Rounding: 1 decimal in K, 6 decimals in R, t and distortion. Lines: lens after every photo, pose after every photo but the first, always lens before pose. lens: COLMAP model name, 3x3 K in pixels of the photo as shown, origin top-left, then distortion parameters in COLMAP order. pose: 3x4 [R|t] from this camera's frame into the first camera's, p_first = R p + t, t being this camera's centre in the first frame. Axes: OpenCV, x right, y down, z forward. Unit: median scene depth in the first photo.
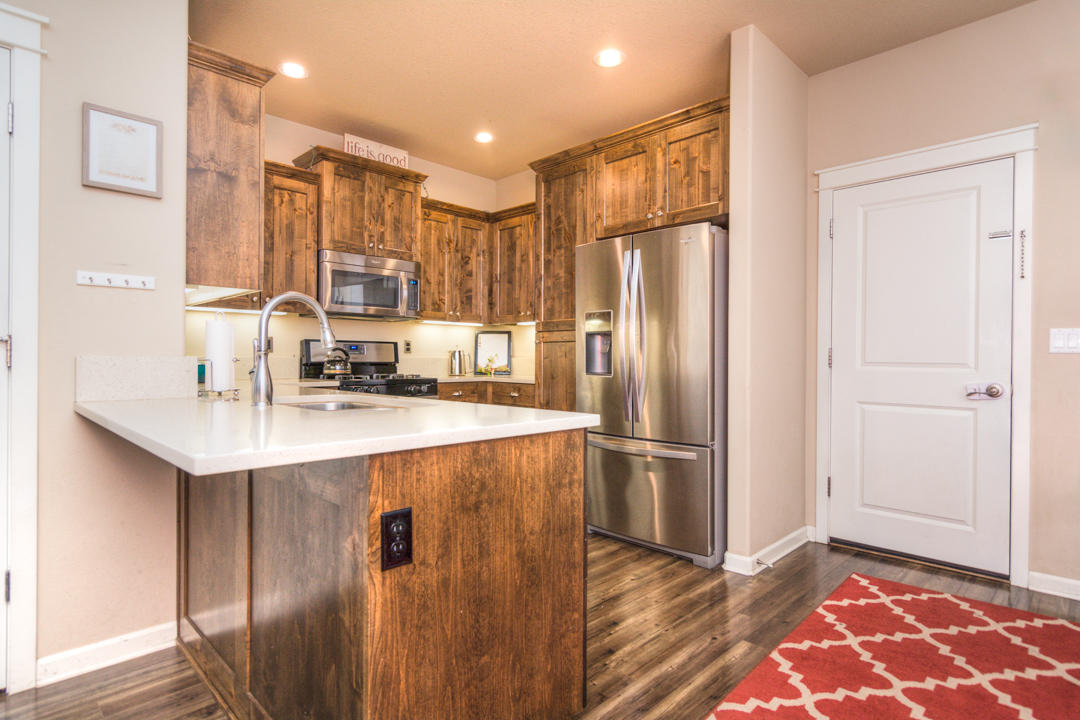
lens RADIAL K [[569.9, 0, 540.0], [0, 569.9, 360.0], [0, 0, 1]] dist [0.000327, -0.000497]
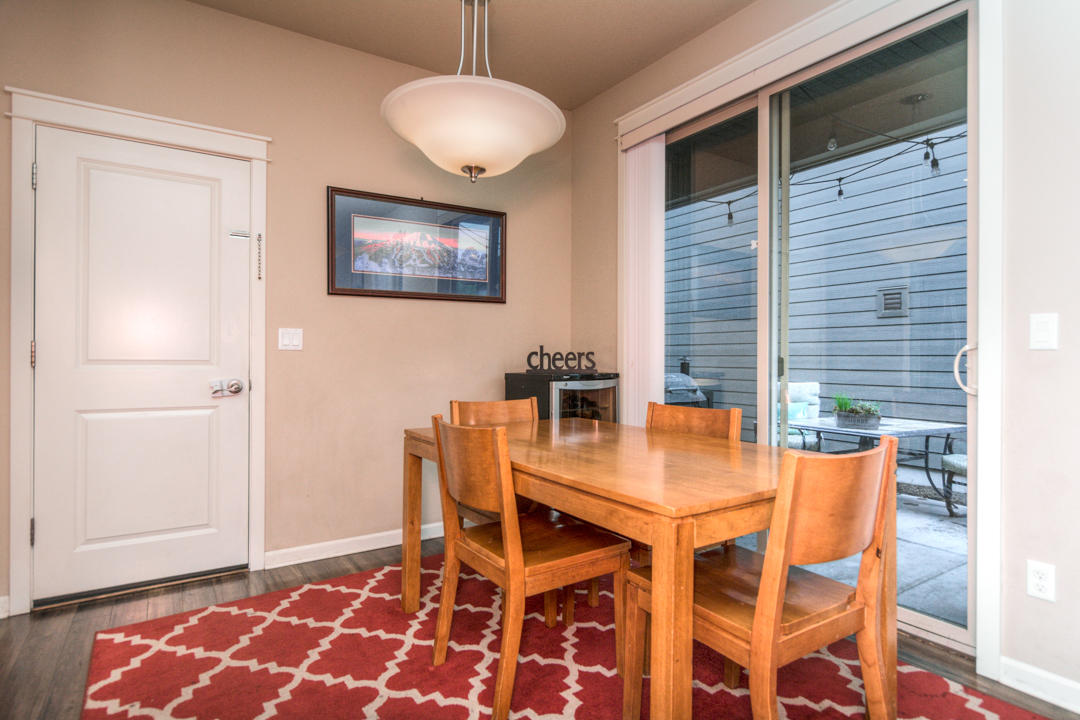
lens RADIAL K [[569.9, 0, 540.0], [0, 569.9, 360.0], [0, 0, 1]] dist [0.000327, -0.000497]
pose [[0.201565, -0.008527, 0.979438, -0.090630], [0.002551, 0.999963, 0.008181, -0.000777], [-0.979472, 0.000849, 0.201580, 0.284006]]
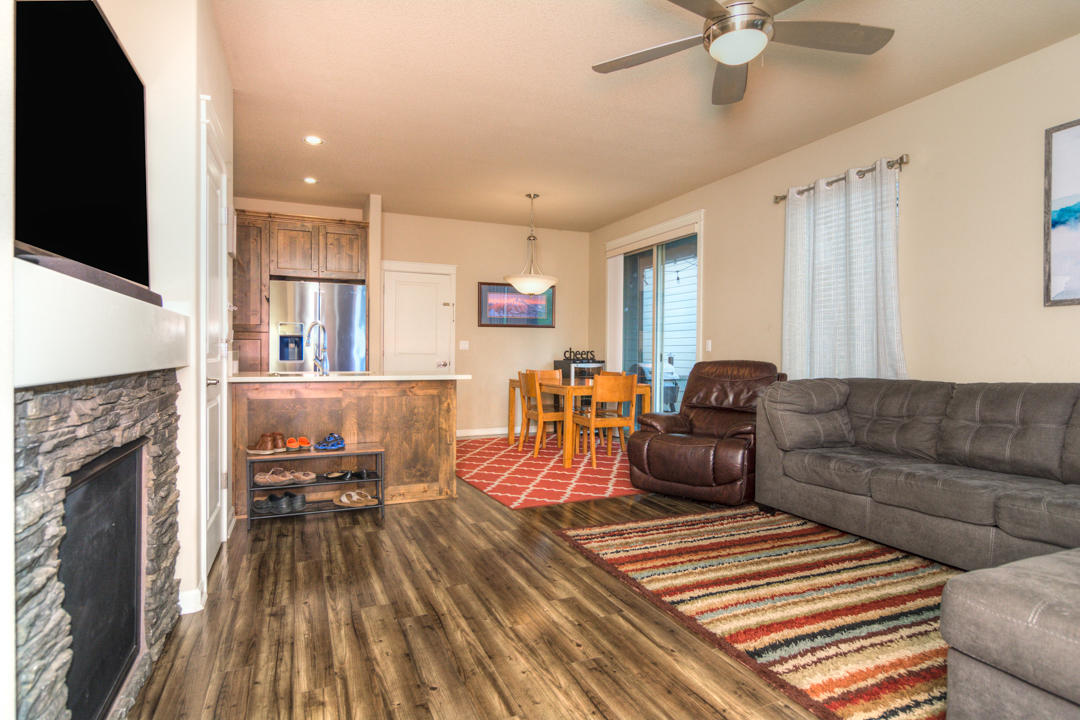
lens RADIAL K [[569.9, 0, 540.0], [0, 569.9, 360.0], [0, 0, 1]] dist [0.000327, -0.000497]
pose [[0.366893, -0.011296, 0.930194, -1.552708], [-0.002943, 0.999907, 0.013304, 0.000528], [-0.930258, -0.007618, 0.366826, -0.378241]]
